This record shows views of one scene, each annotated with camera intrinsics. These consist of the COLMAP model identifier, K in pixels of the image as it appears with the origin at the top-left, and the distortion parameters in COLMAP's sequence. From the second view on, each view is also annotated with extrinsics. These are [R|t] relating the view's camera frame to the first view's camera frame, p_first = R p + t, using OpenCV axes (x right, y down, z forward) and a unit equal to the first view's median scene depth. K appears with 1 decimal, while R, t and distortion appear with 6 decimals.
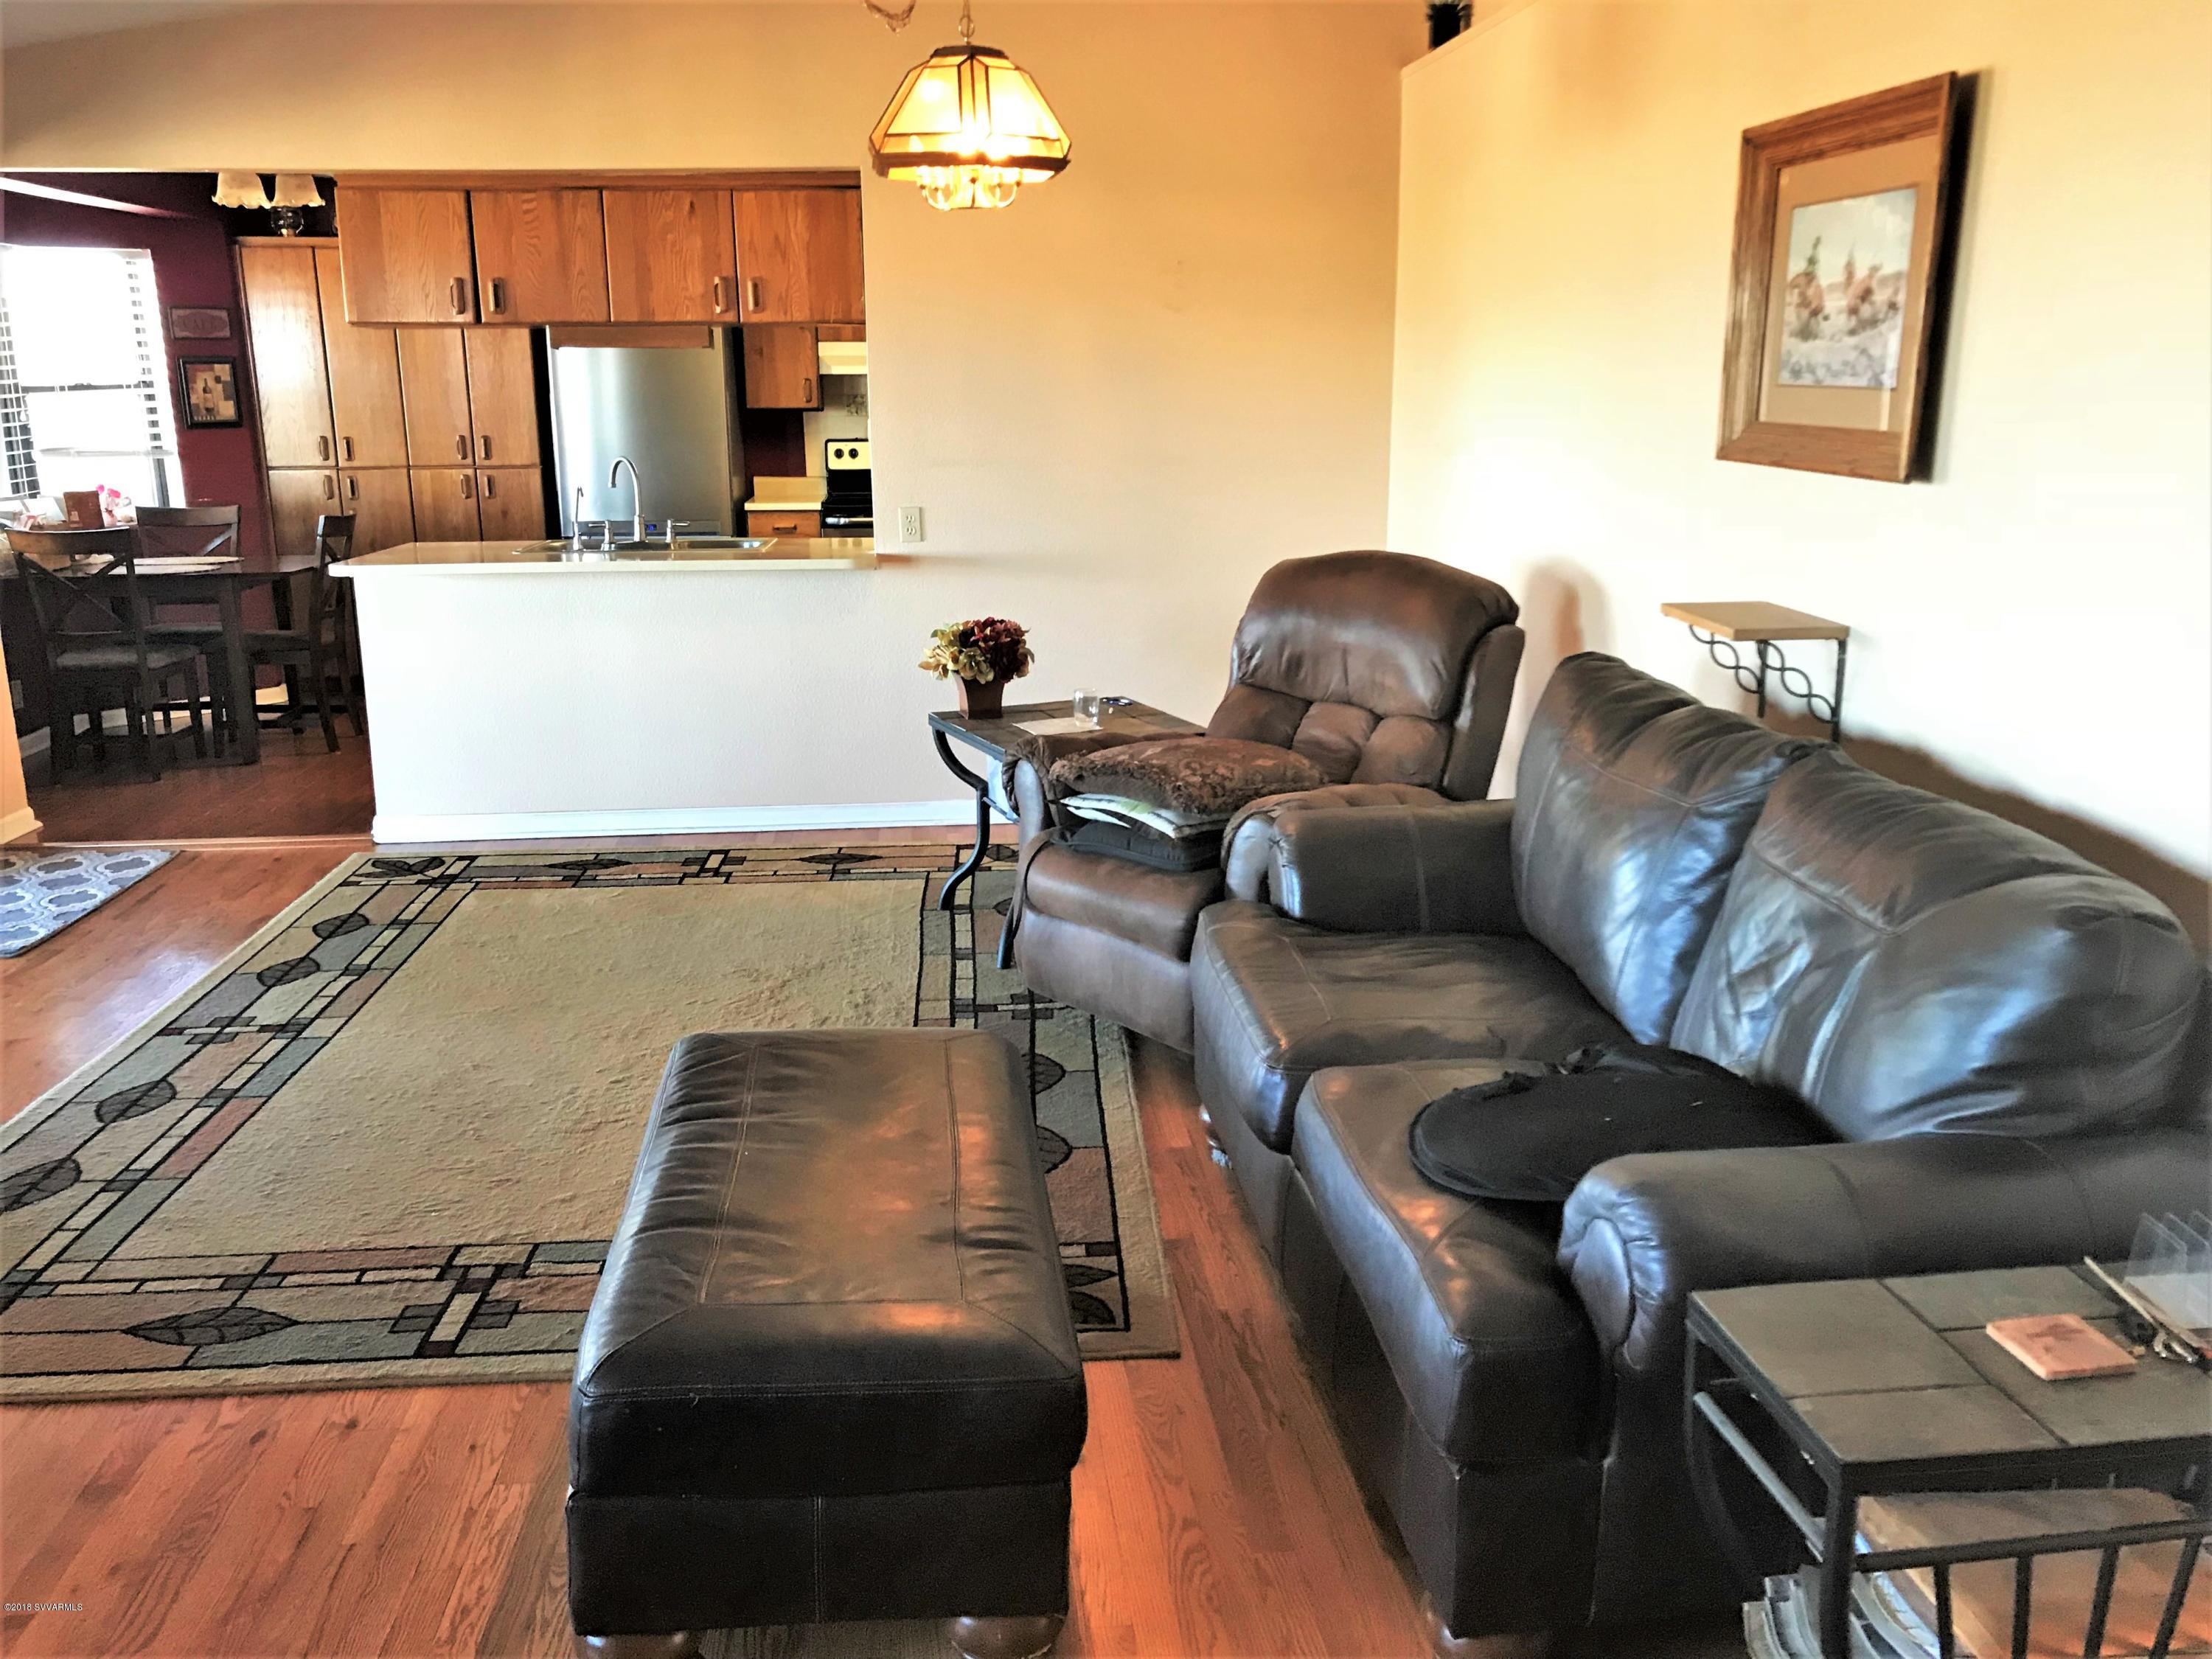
lens RADIAL K [[1786.7, 0, 1106.0], [0, 1786.7, 829.5], [0, 0, 1]] dist [-0.000288, 0.000367]
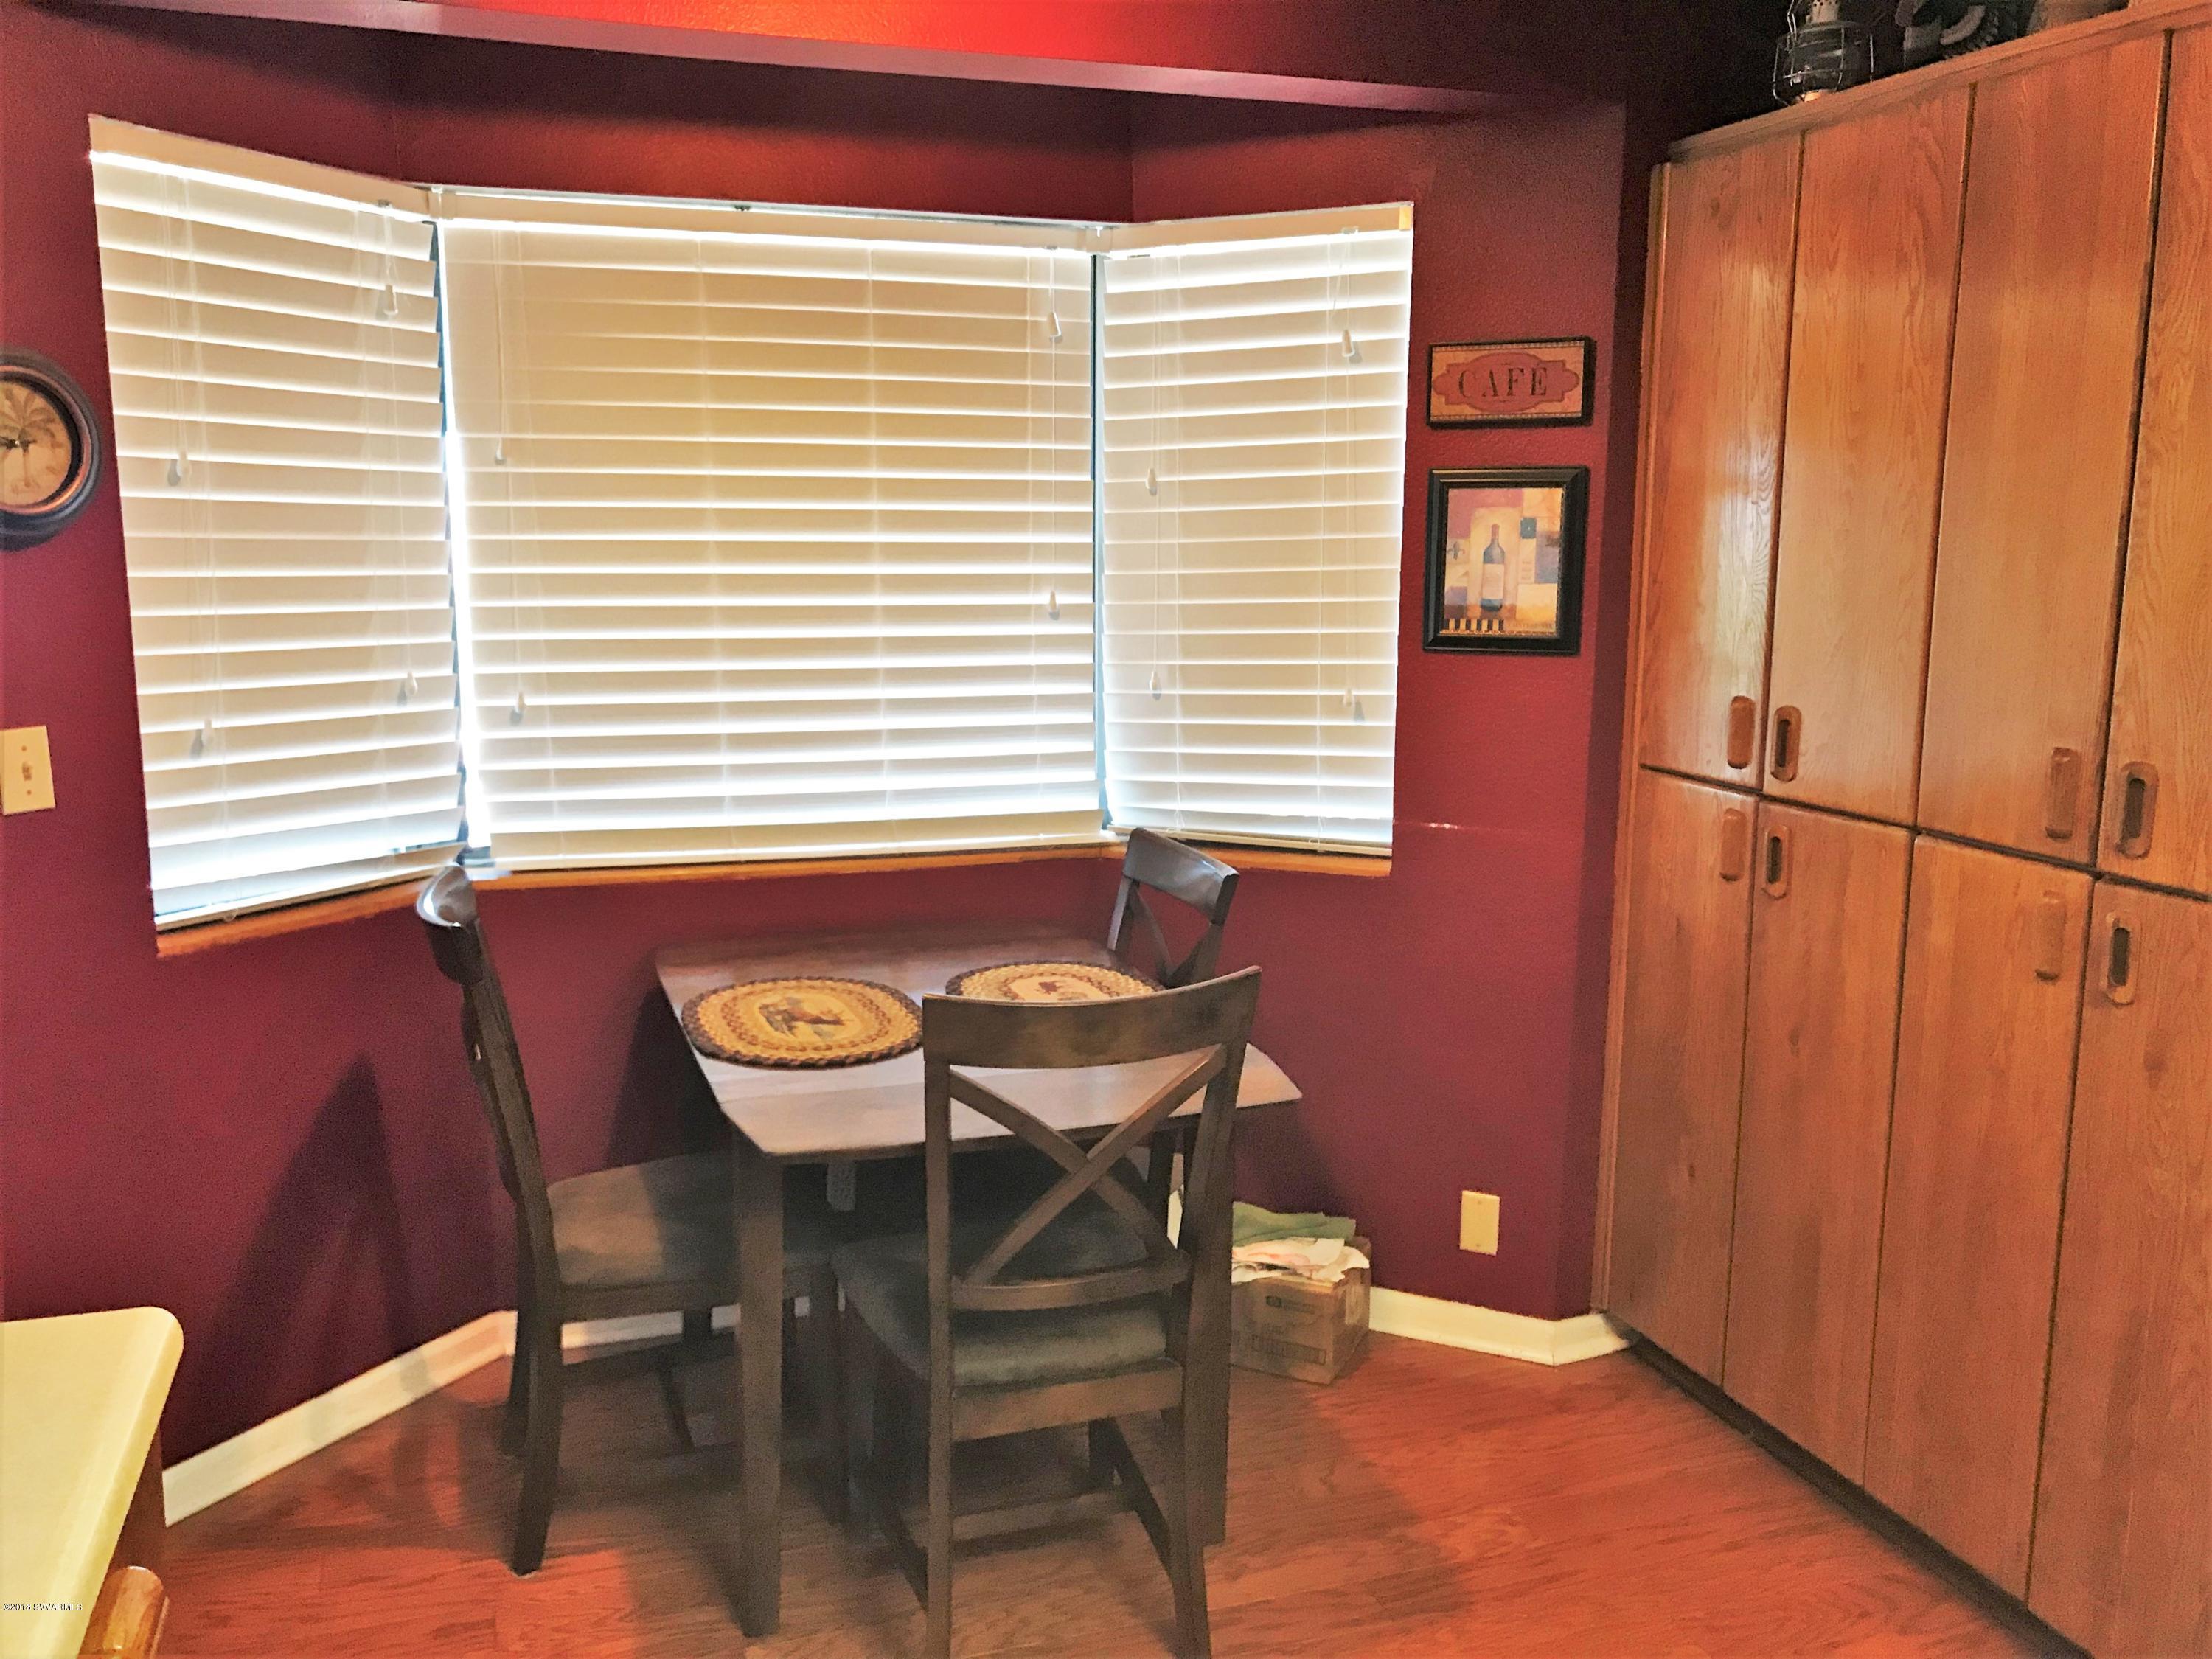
lens RADIAL K [[1786.7, 0, 1106.0], [0, 1786.7, 829.5], [0, 0, 1]] dist [-0.000288, 0.000367]
pose [[0.199371, 0.165546, -0.965839, -0.140374], [-0.252234, 0.961085, 0.112664, -0.210277], [0.946905, 0.221156, 0.233369, 0.839824]]
